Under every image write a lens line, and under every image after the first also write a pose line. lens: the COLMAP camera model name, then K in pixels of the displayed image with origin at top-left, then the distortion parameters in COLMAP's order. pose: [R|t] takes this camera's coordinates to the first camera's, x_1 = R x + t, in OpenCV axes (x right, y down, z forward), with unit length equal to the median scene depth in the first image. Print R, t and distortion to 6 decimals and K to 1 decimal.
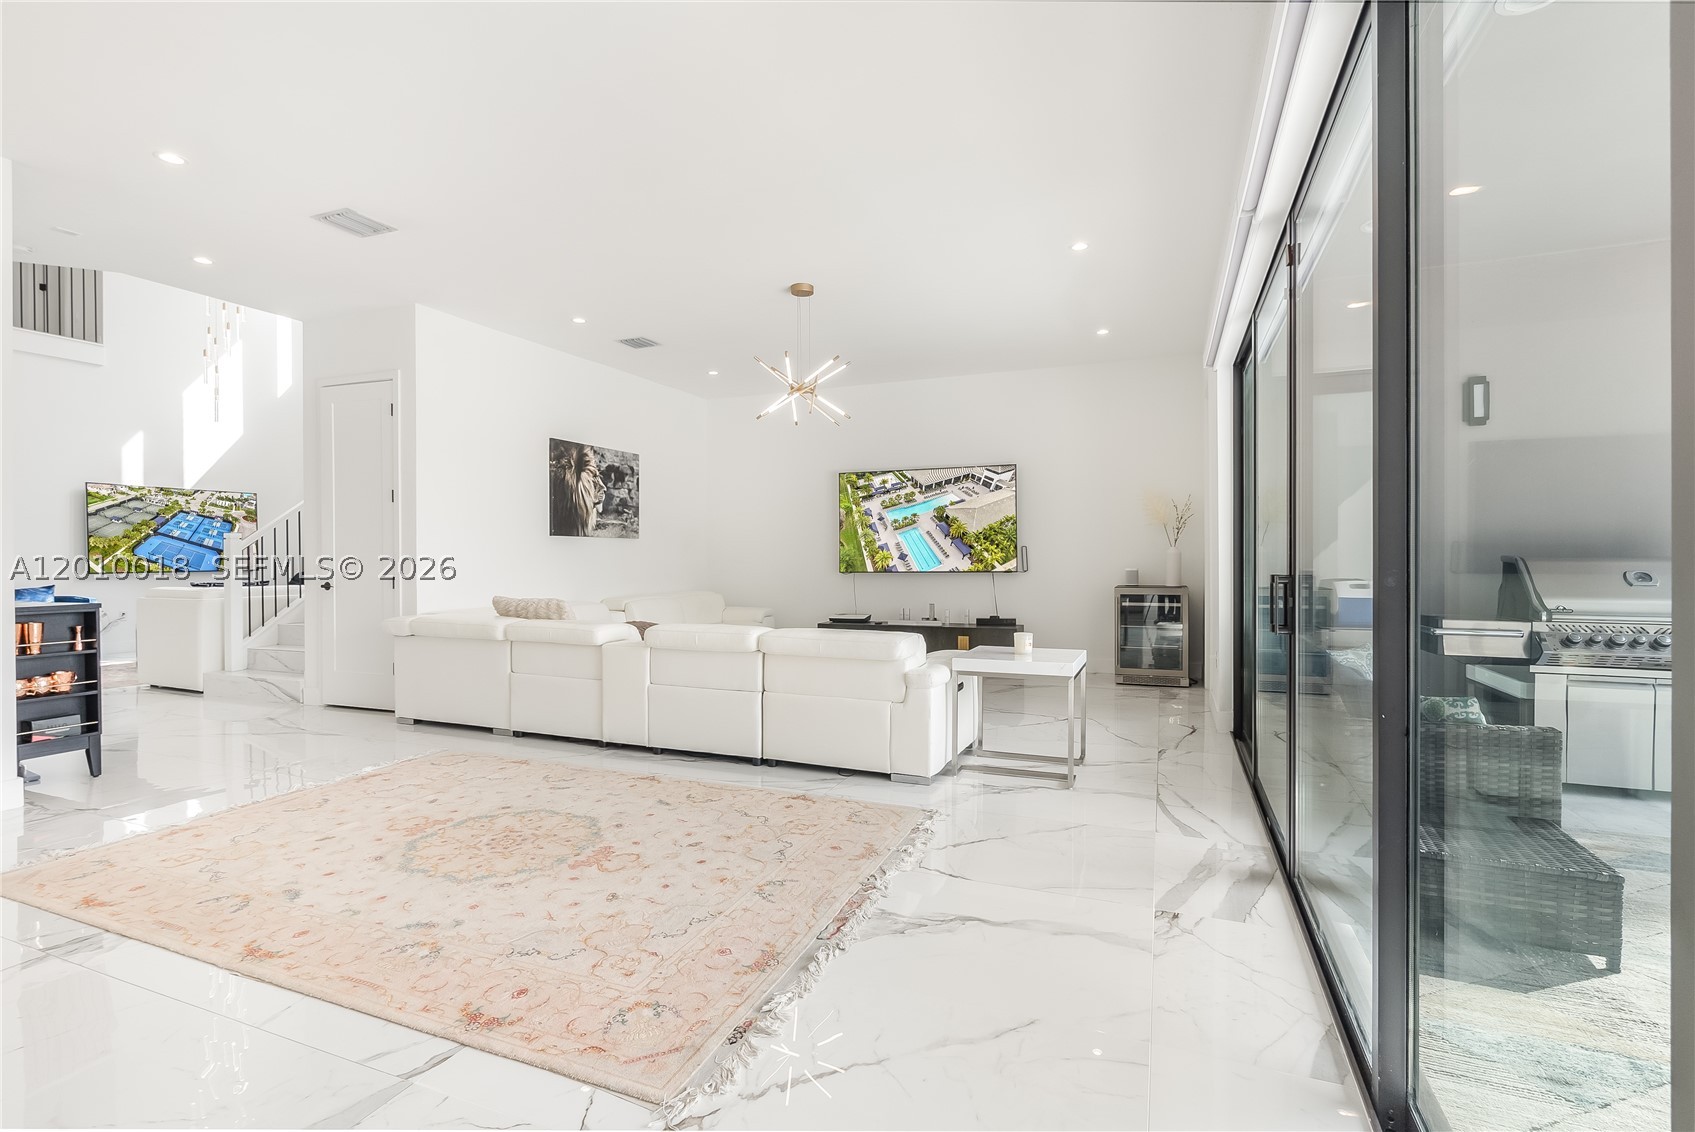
lens RADIAL K [[771.8, 0, 855.4], [0, 771.8, 566.3], [0, 0, 1]] dist [-0.002144, 0.000395]
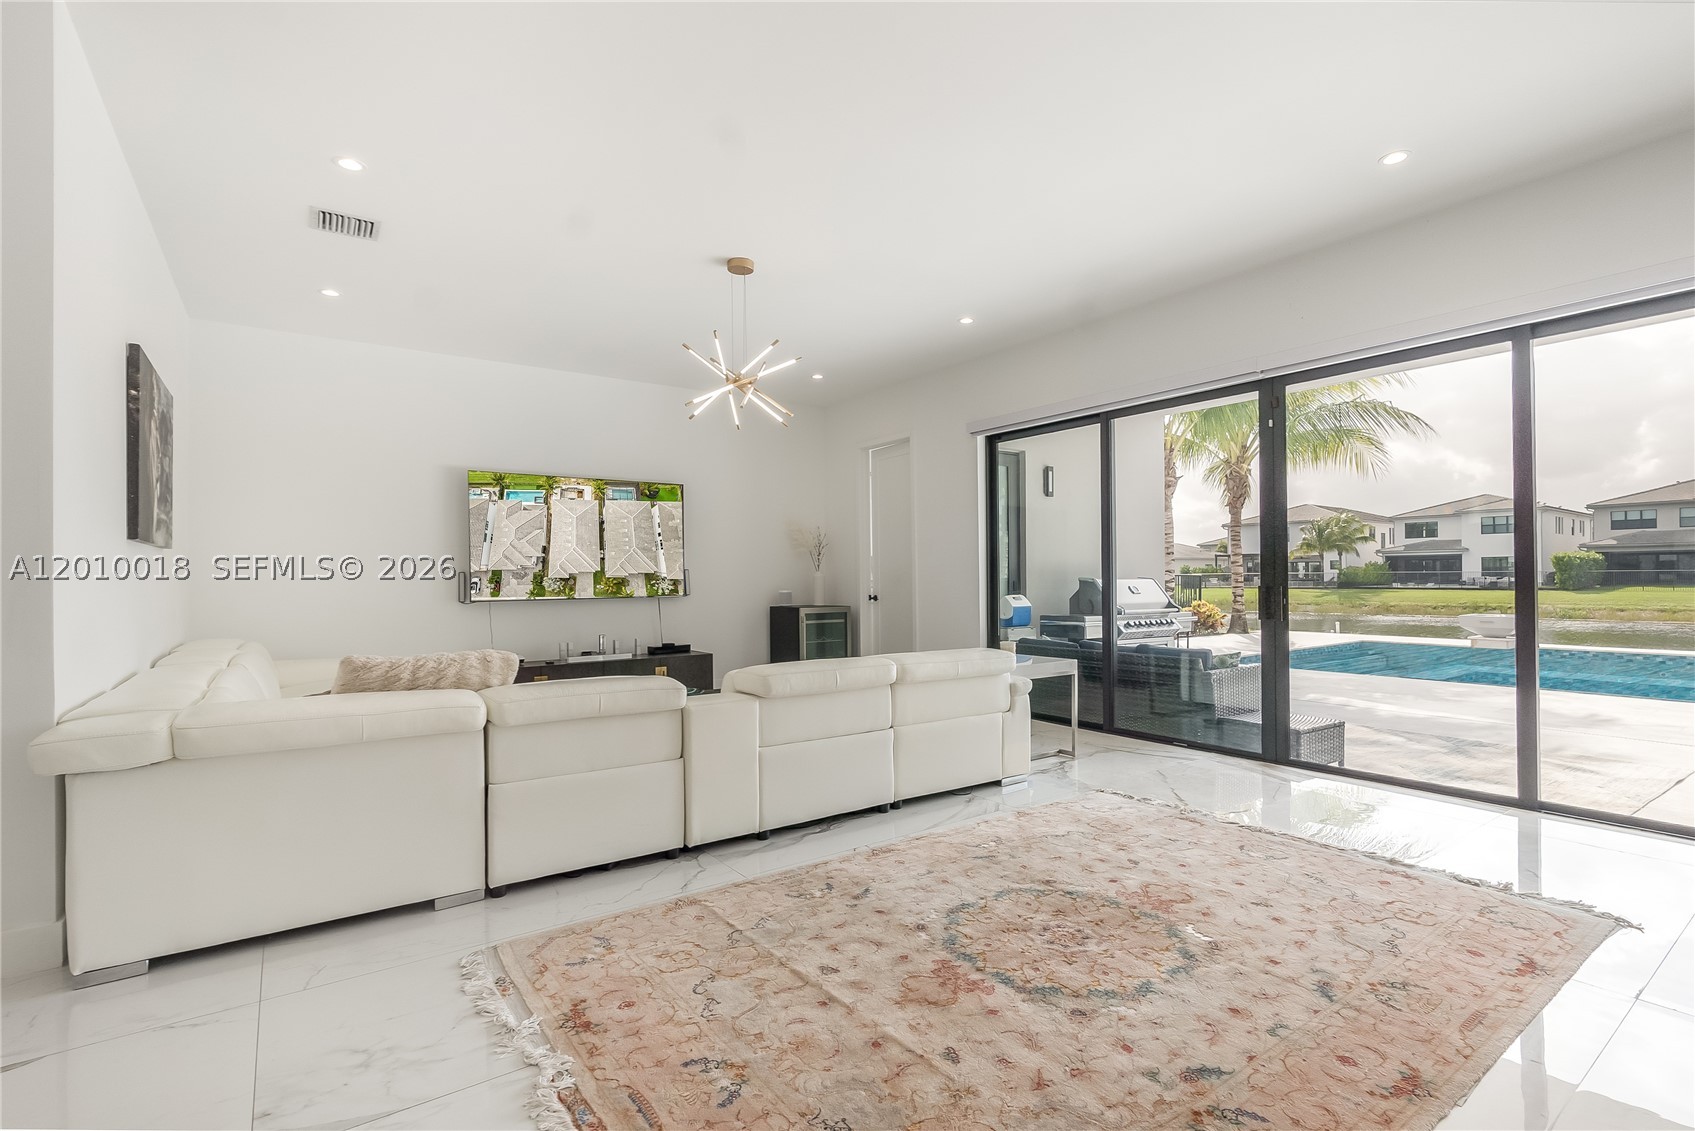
lens RADIAL K [[787.2, 0, 842.2], [0, 787.2, 558.4], [0, 0, 1]] dist [-0.001956, -0.000111]
pose [[0.537620, 0.021787, 0.842906, -0.991138], [0.016859, 0.999189, -0.036579, -0.000017], [-0.843019, 0.033877, 0.536816, 0.590679]]
